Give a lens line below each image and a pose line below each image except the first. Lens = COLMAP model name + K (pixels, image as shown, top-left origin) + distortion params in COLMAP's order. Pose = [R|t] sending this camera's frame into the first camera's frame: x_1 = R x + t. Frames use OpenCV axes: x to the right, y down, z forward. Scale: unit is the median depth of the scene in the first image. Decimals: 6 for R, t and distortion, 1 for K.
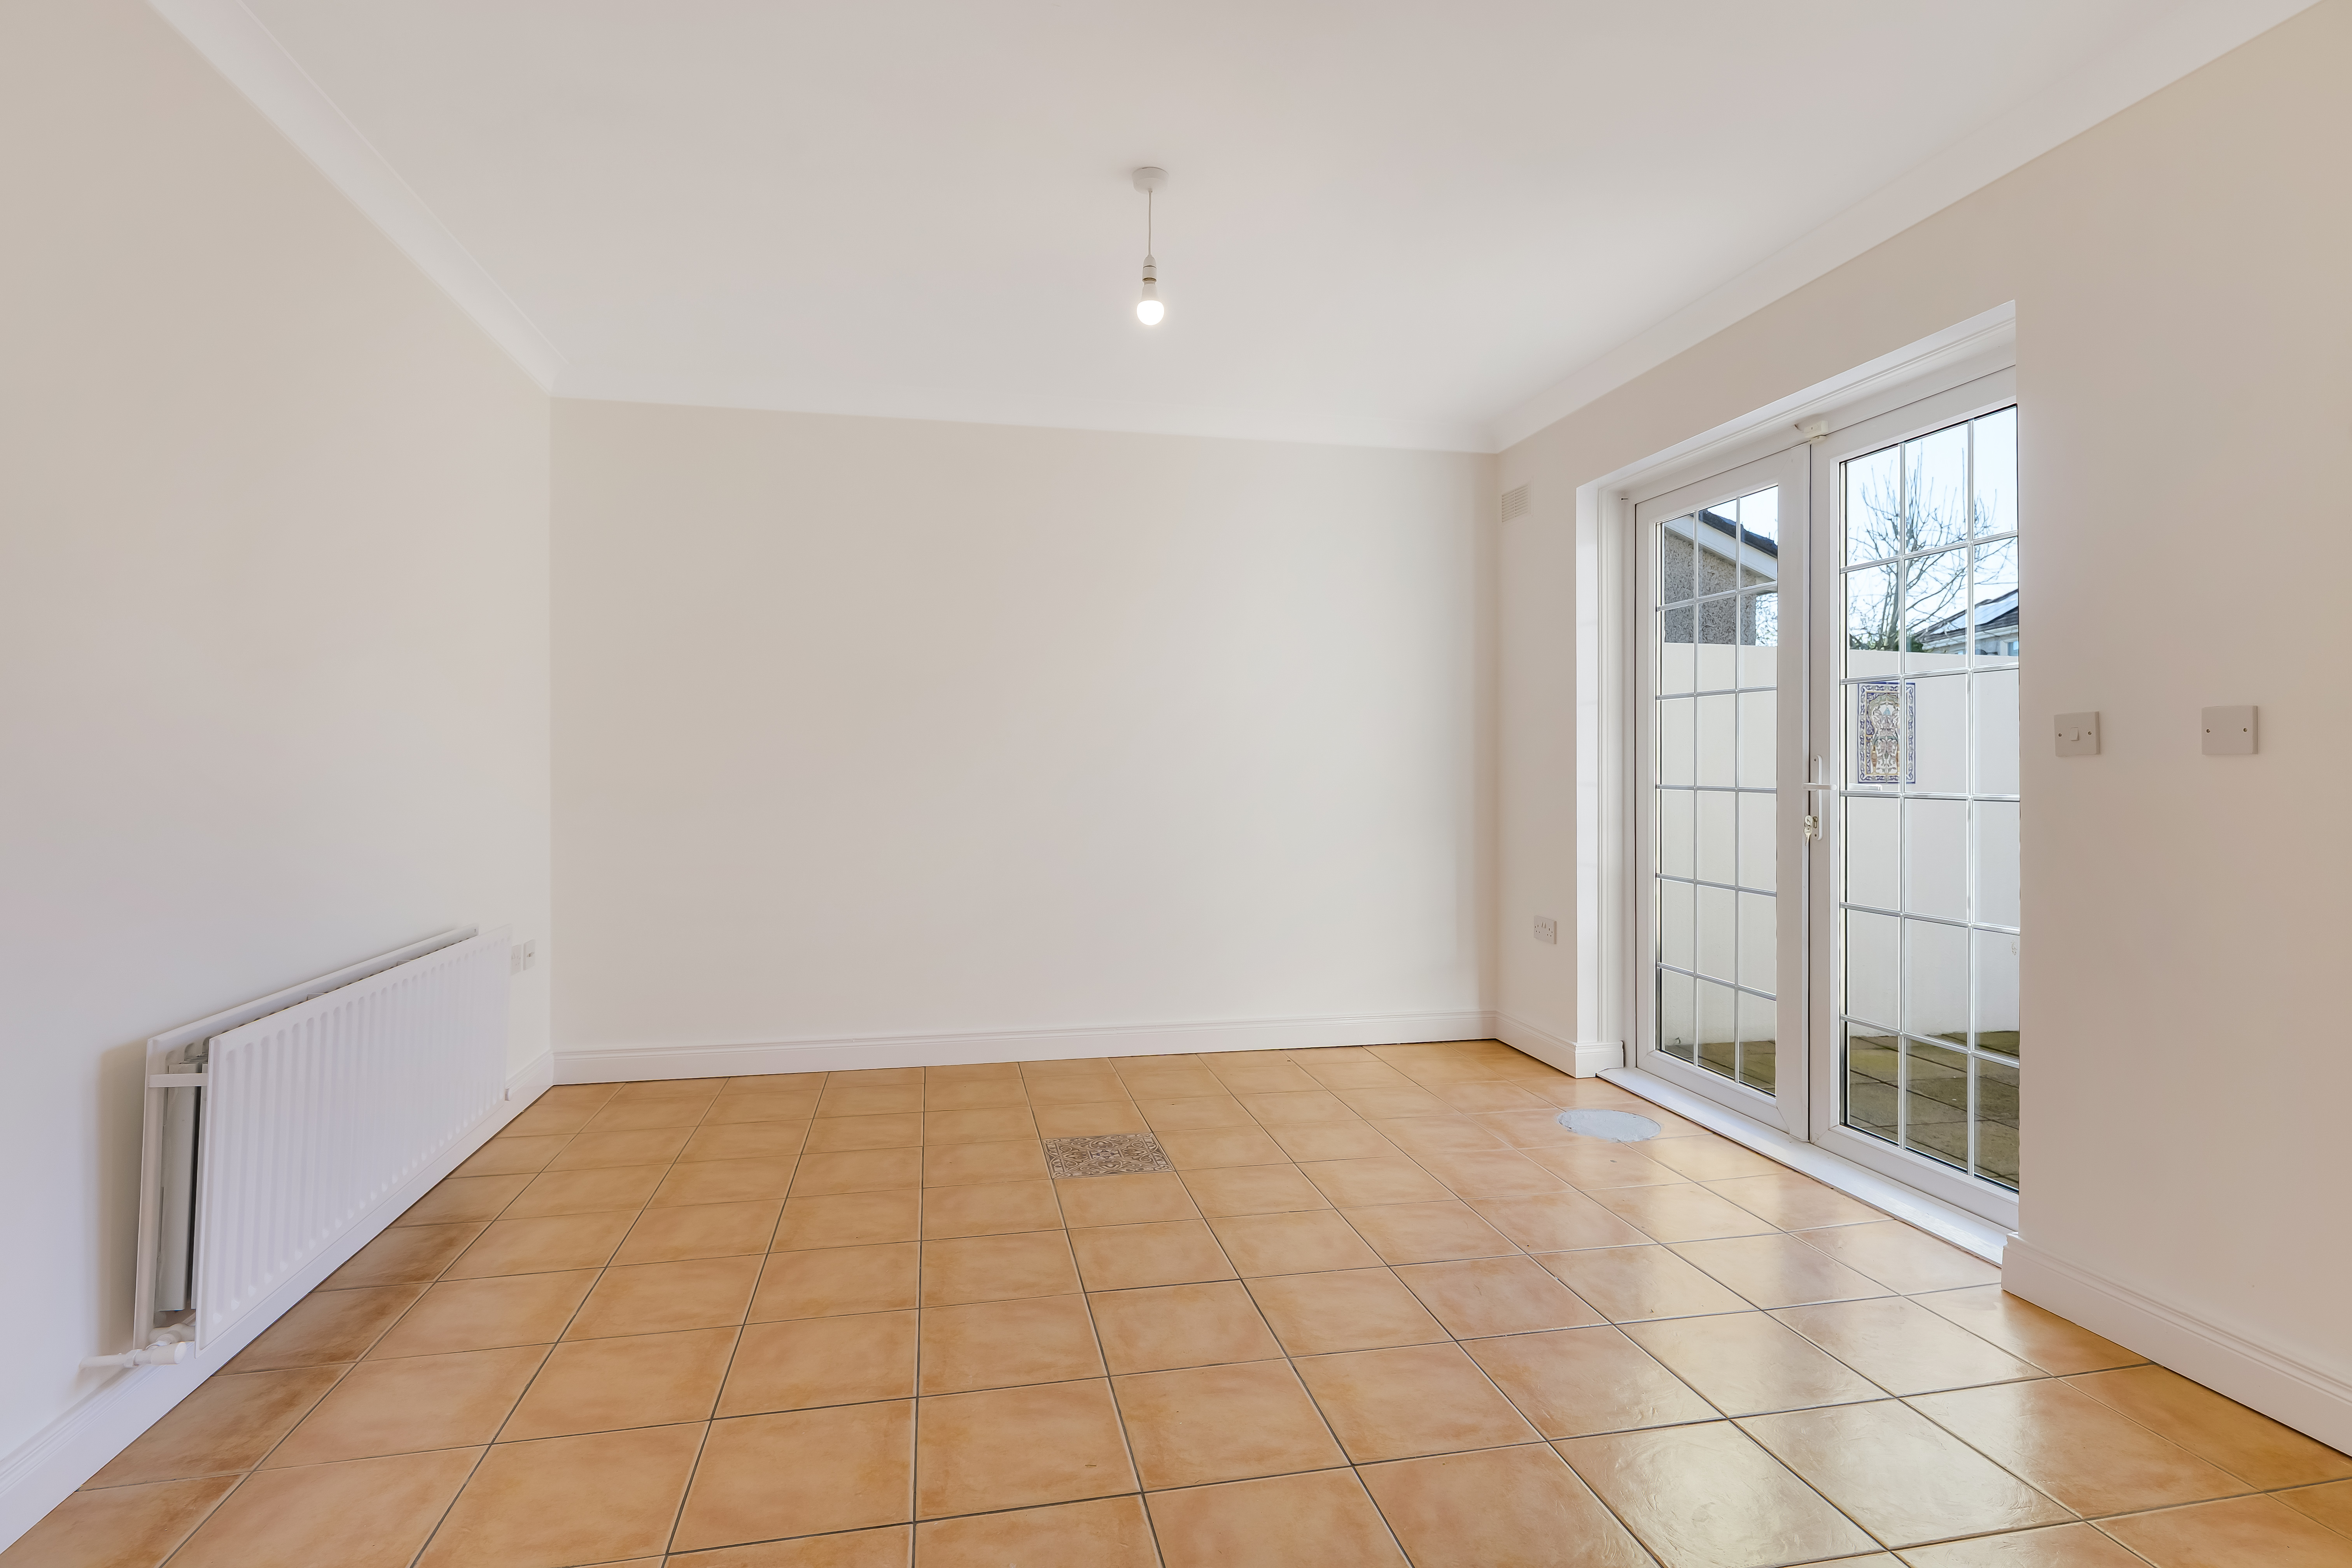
lens RADIAL K [[1153.1, 0, 1175.9], [0, 1153.1, 752.0], [0, 0, 1]] dist [-0.004210, -0.001398]
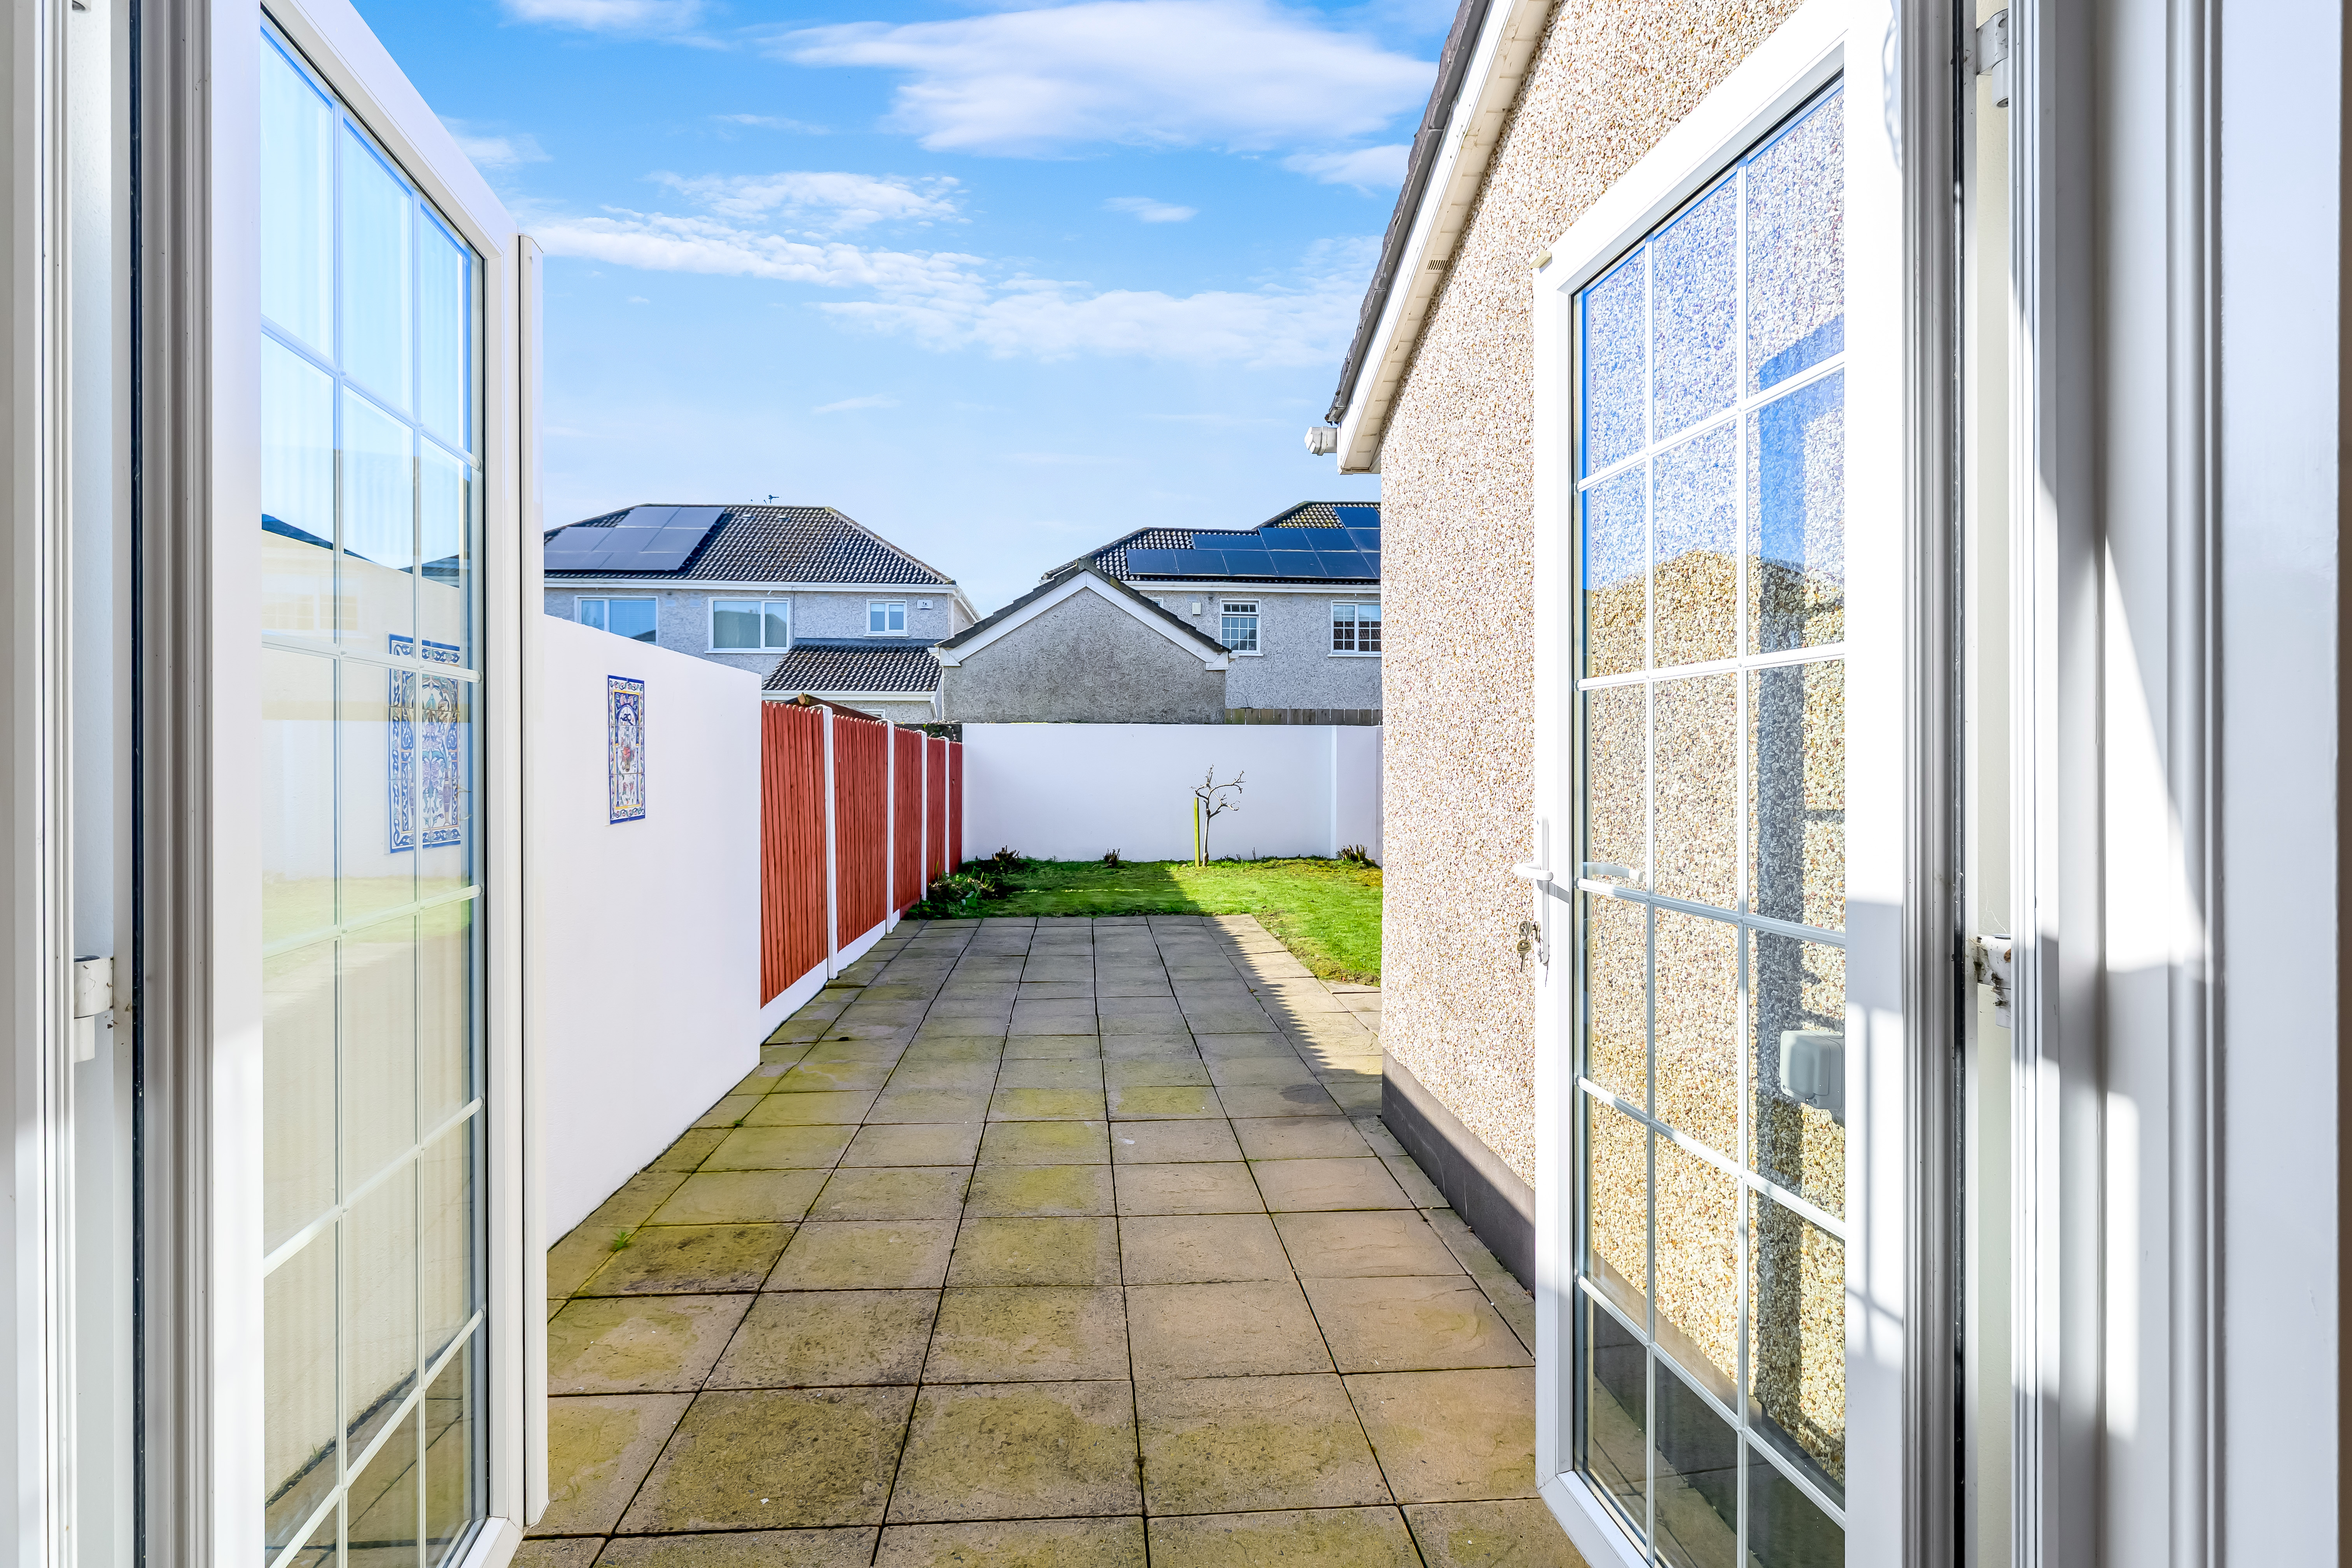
lens RADIAL K [[1135.9, 0, 1173.2], [0, 1135.9, 767.1], [0, 0, 1]] dist [-0.001266, -0.000337]
pose [[0.128334, -0.011873, 0.991660, 0.268407], [-0.009494, 0.999868, 0.013200, -0.025367], [-0.991686, -0.011109, 0.128204, 0.948592]]
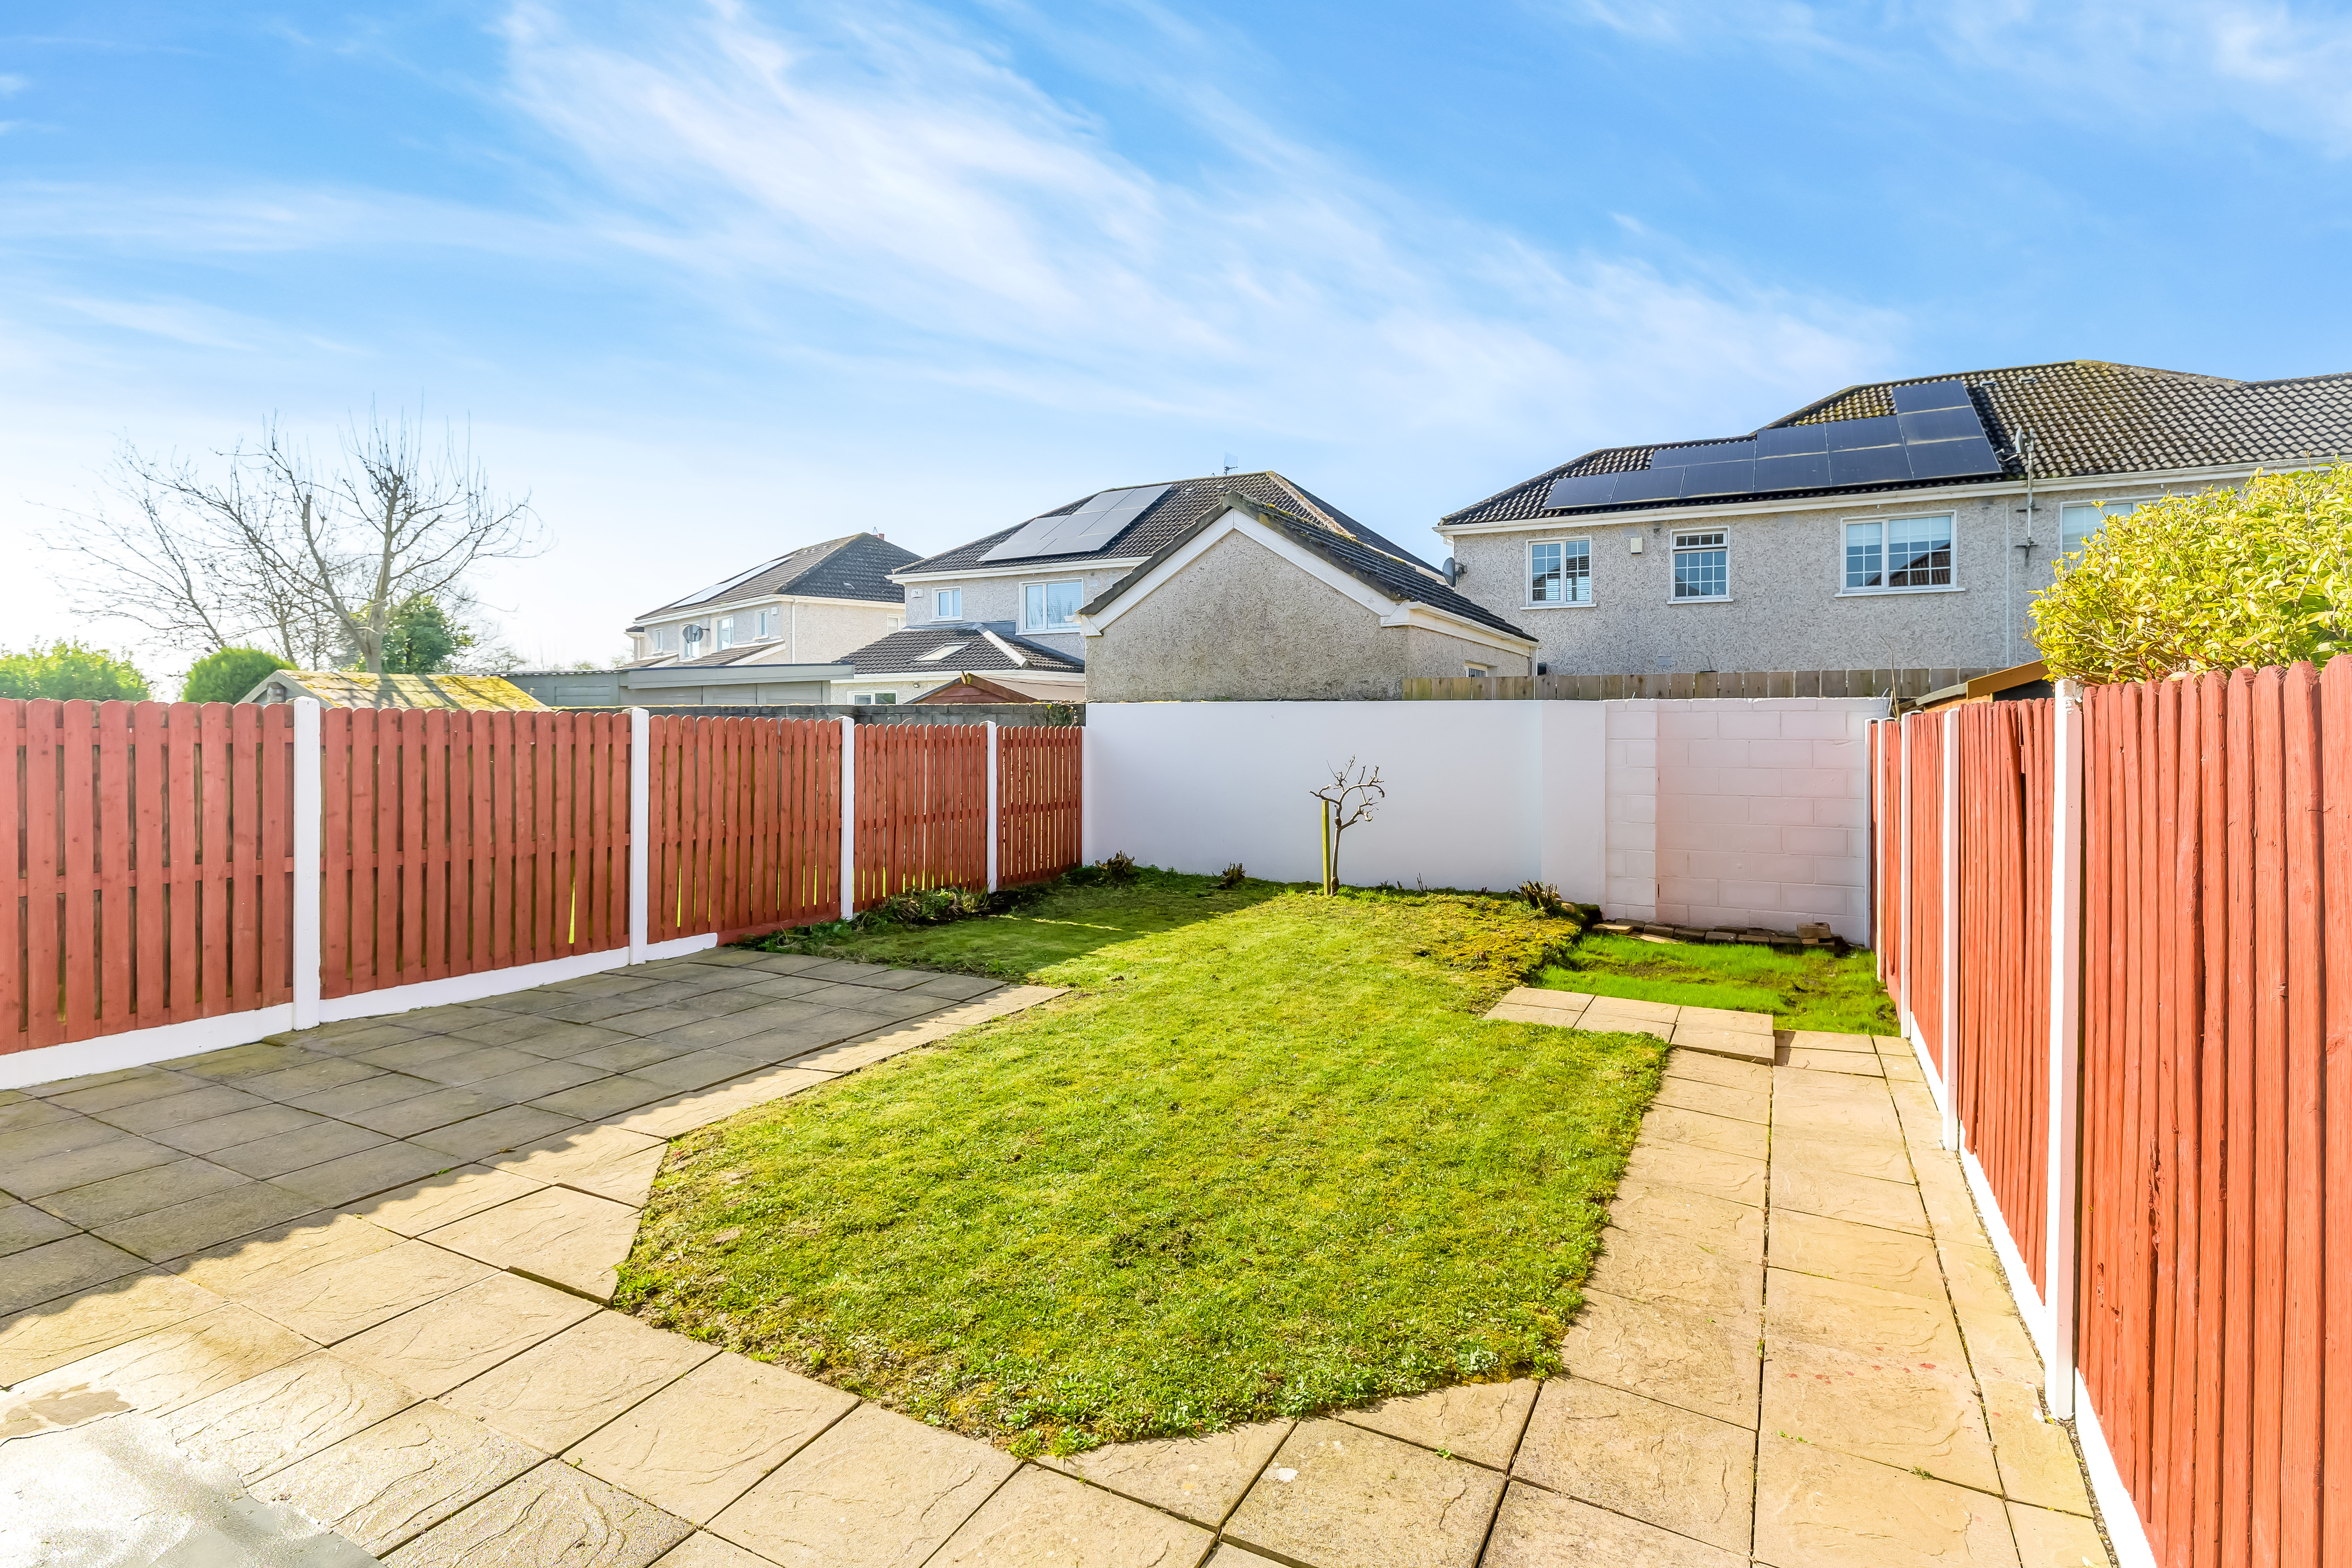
lens RADIAL K [[1140.0, 0, 1176.8], [0, 1140.0, 746.6], [0, 0, 1]] dist [0.000475, 0.000082]
pose [[0.642448, -0.016494, 0.766152, 1.807595], [-0.007011, 0.999600, 0.027399, -0.088853], [-0.766297, -0.022973, 0.642075, -0.277251]]
